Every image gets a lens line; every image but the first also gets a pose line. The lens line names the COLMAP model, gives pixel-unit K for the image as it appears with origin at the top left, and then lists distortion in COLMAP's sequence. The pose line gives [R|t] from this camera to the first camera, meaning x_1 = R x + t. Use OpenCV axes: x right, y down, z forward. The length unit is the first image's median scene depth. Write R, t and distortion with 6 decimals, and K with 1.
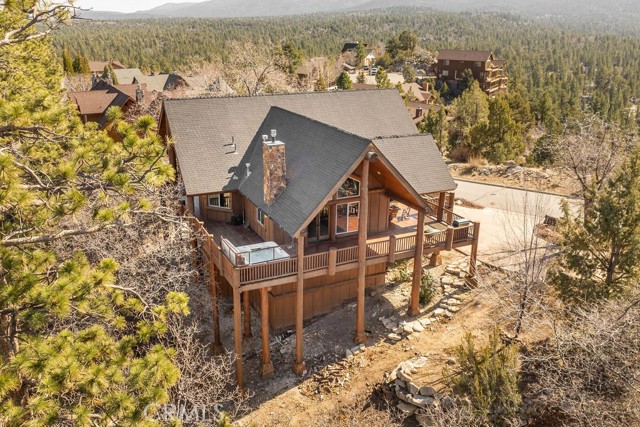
lens RADIAL K [[534.6, 0, 316.5], [0, 534.6, 213.0], [0, 0, 1]] dist [-0.021033, -0.005028]
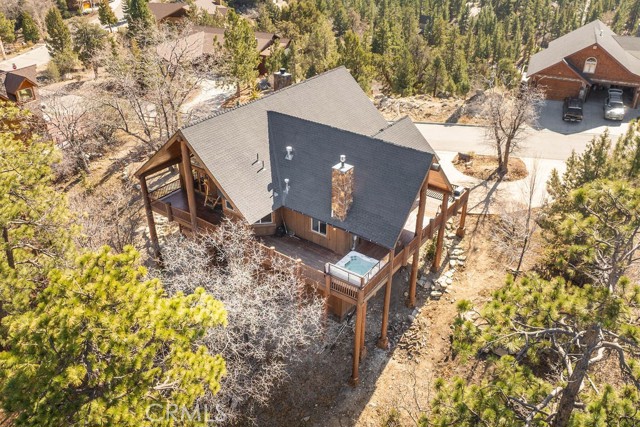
lens RADIAL K [[534.6, 0, 316.5], [0, 534.6, 213.0], [0, 0, 1]] dist [-0.021033, -0.005028]
pose [[0.887674, -0.242739, 0.391296, -0.506840], [0.163269, 0.960478, 0.225444, -0.258217], [-0.430555, -0.136235, 0.892223, 0.022903]]
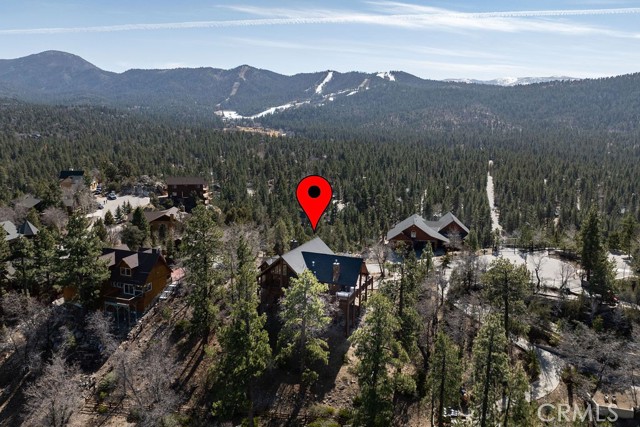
lens RADIAL K [[534.6, 0, 316.5], [0, 534.6, 213.0], [0, 0, 1]] dist [-0.021033, -0.005028]
pose [[0.752893, -0.119218, 0.647255, -2.080063], [0.216961, 0.973441, -0.073073, -0.197073], [-0.621353, 0.195445, 0.758763, -1.415551]]
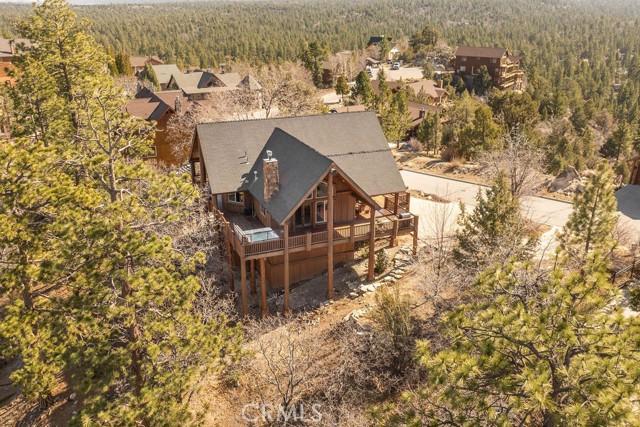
lens RADIAL K [[533.8, 0, 328.8], [0, 533.8, 214.0], [0, 0, 1]] dist [-0.012715, -0.008308]
pose [[0.999146, 0.013005, -0.039218, 0.121126], [-0.011780, 0.999440, 0.031310, -0.027361], [0.039603, -0.030821, 0.998740, -0.399426]]
